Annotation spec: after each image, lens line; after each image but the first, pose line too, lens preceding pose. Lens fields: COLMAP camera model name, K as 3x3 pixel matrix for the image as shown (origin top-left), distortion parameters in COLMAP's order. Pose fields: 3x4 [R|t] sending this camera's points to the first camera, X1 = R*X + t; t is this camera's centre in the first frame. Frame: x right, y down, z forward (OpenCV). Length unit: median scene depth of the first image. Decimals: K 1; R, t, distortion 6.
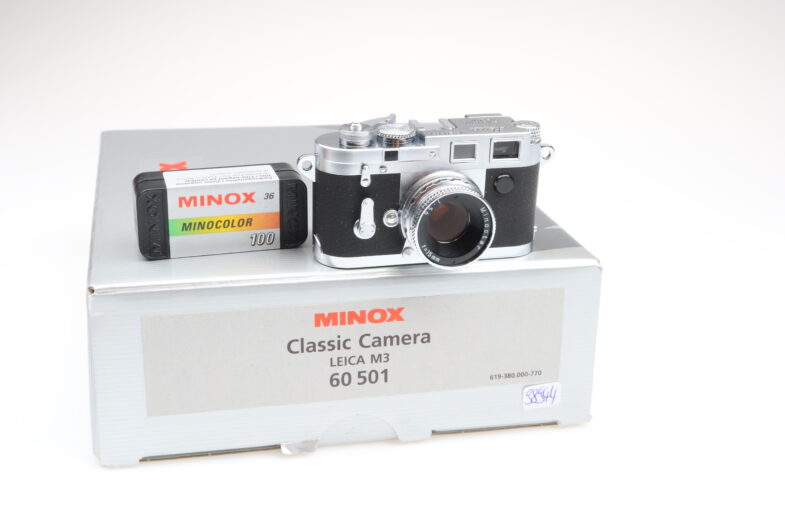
lens RADIAL K [[1065.5, 0, 392.1], [0, 1065.5, 259.4], [0, 0, 1]] dist [0.112091, 0.000000]
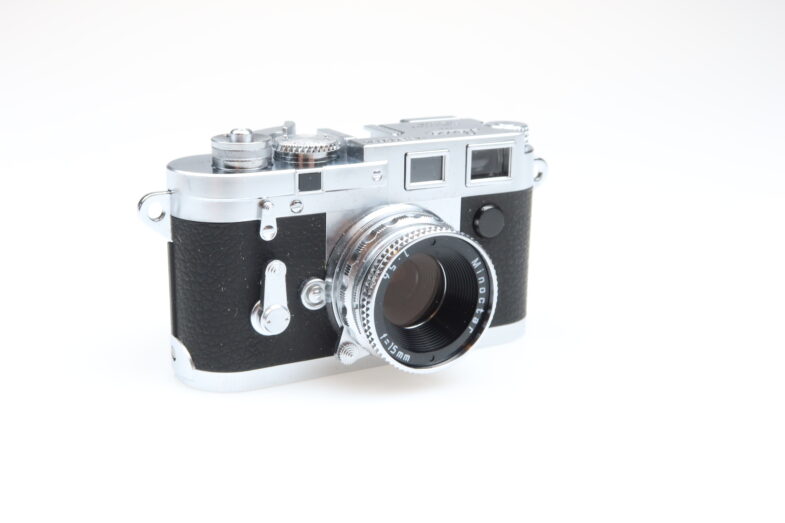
lens RADIAL K [[1065.5, 0, 396.2], [0, 1065.5, 264.4], [0, 0, 1]] dist [0.112091, 0.000000]
pose [[0.965393, -0.085497, 0.246389, -0.097681], [0.109685, 0.990225, -0.086156, -0.000603], [-0.236614, 0.110200, 0.965334, 0.446451]]
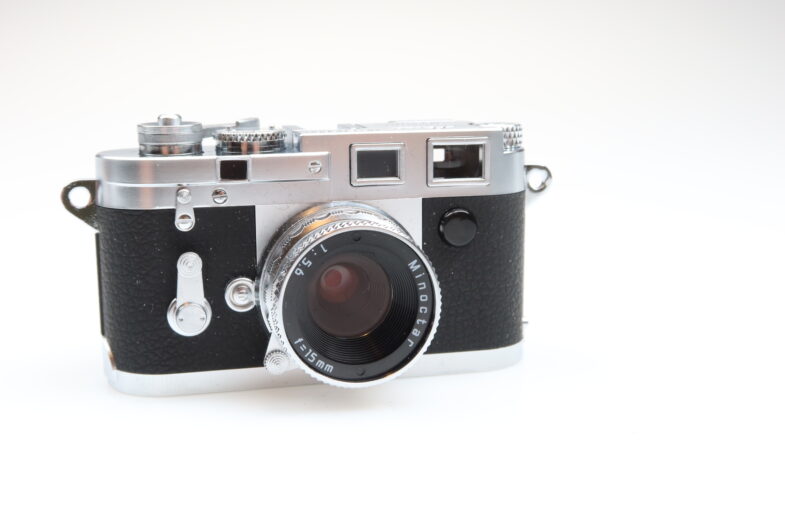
lens RADIAL K [[1065.5, 0, 384.8], [0, 1065.5, 268.0], [0, 0, 1]] dist [0.112091, 0.000000]
pose [[0.999059, -0.035908, -0.024335, 0.082636], [0.030447, 0.980089, -0.196210, 0.053206], [0.030896, 0.195284, 0.980260, 0.495326]]
